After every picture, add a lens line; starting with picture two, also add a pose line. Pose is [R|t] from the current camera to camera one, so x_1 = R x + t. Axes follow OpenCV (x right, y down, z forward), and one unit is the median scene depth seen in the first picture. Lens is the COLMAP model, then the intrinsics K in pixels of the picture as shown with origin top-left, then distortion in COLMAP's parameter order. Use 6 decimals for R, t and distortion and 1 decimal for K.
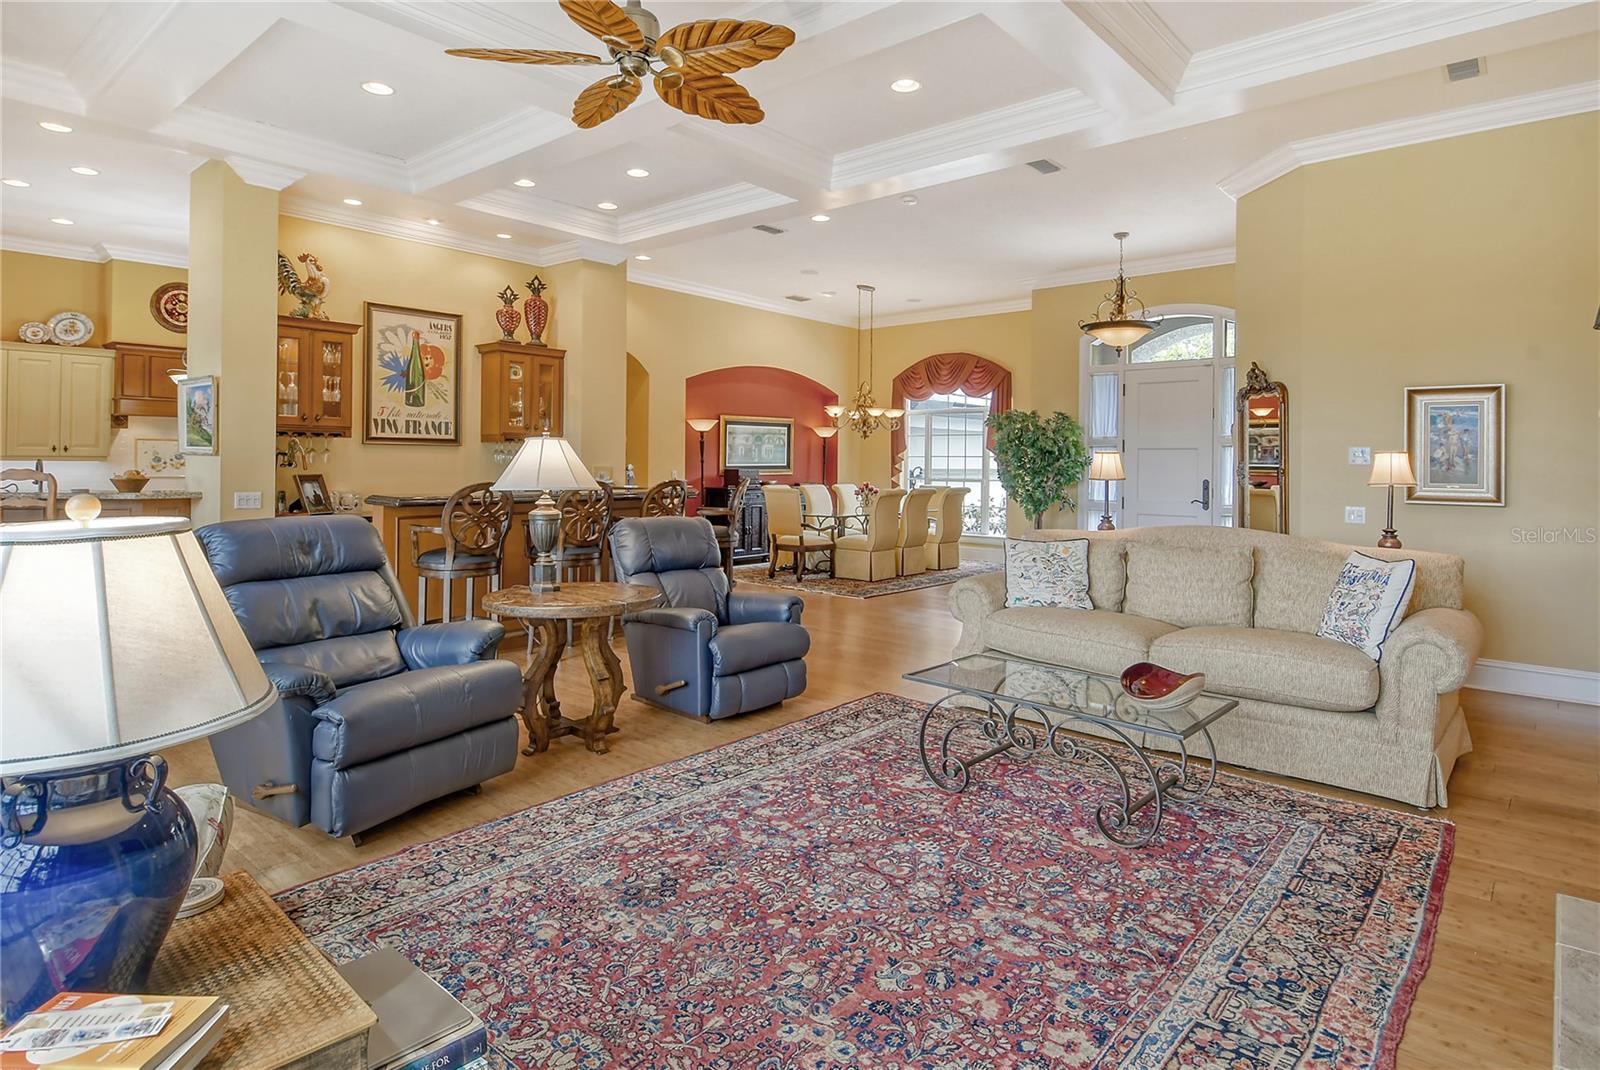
lens RADIAL K [[889.8, 0, 796.4], [0, 889.8, 462.3], [0, 0, 1]] dist [0.006912, 0.000048]
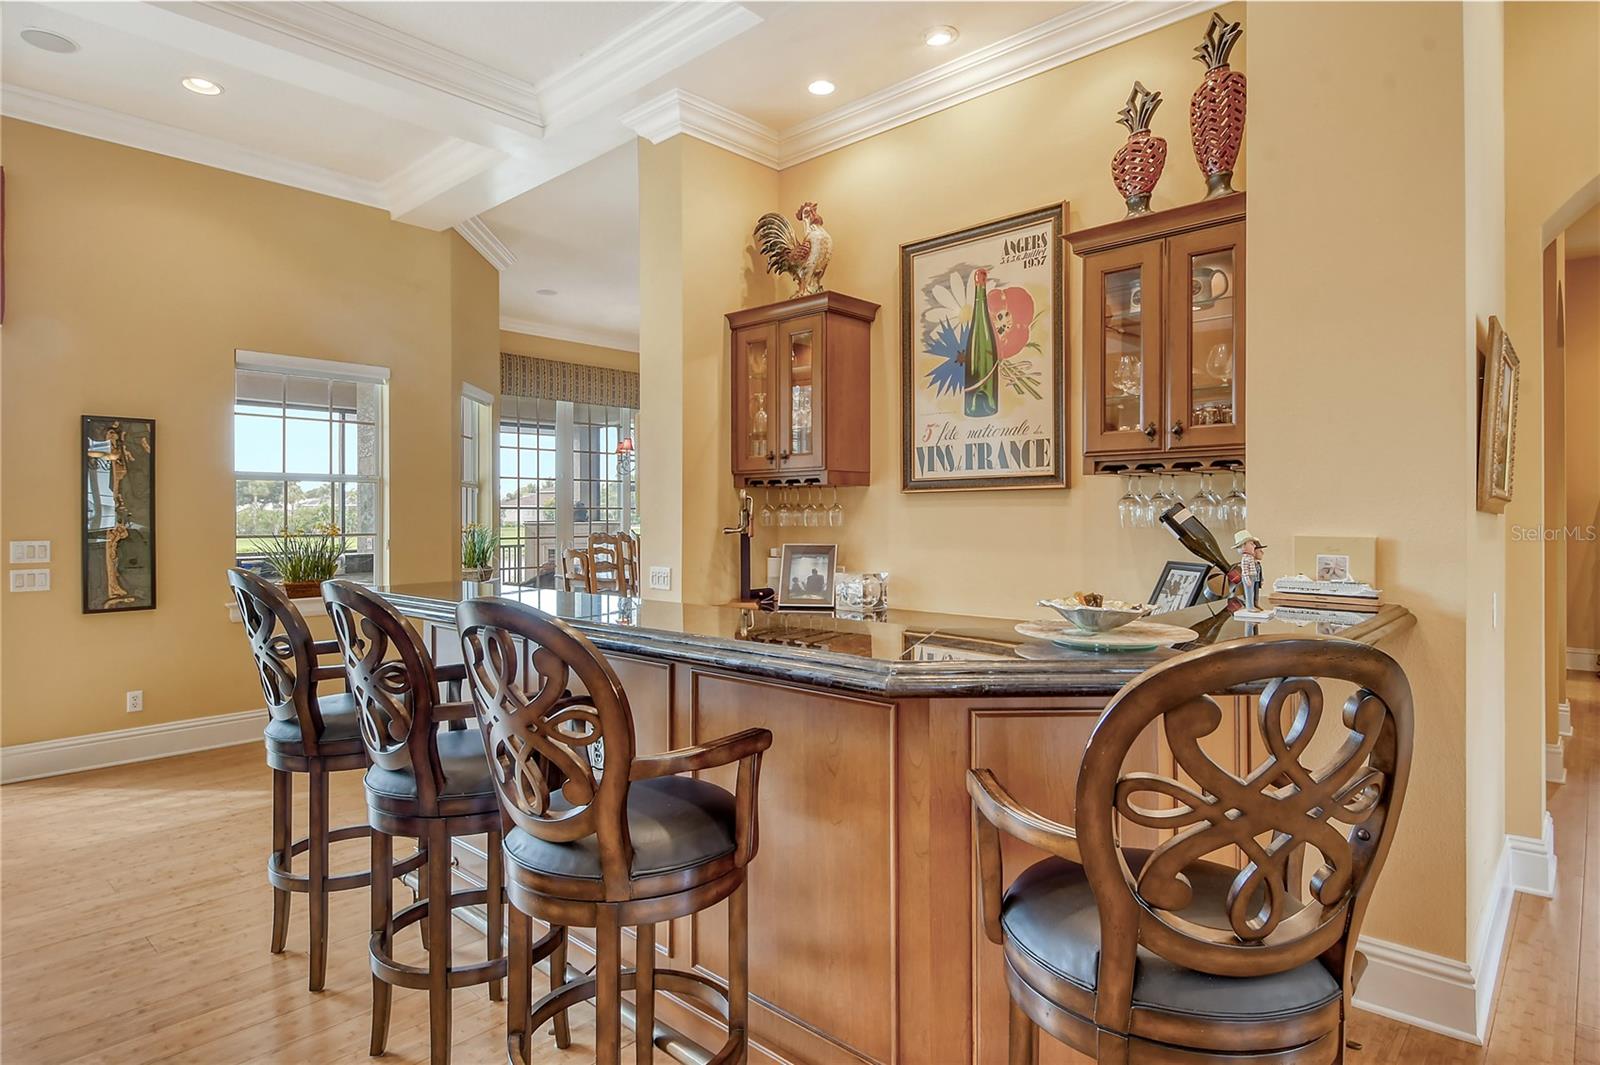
lens RADIAL K [[863.8, 0, 831.9], [0, 863.8, 528.5], [0, 0, 1]] dist [0.018202, -0.000841]
pose [[-0.006958, 0.001445, -0.999975, 0.073828], [0.007294, 0.999972, 0.001394, 0.001257], [0.999949, -0.007284, -0.006968, 0.915933]]
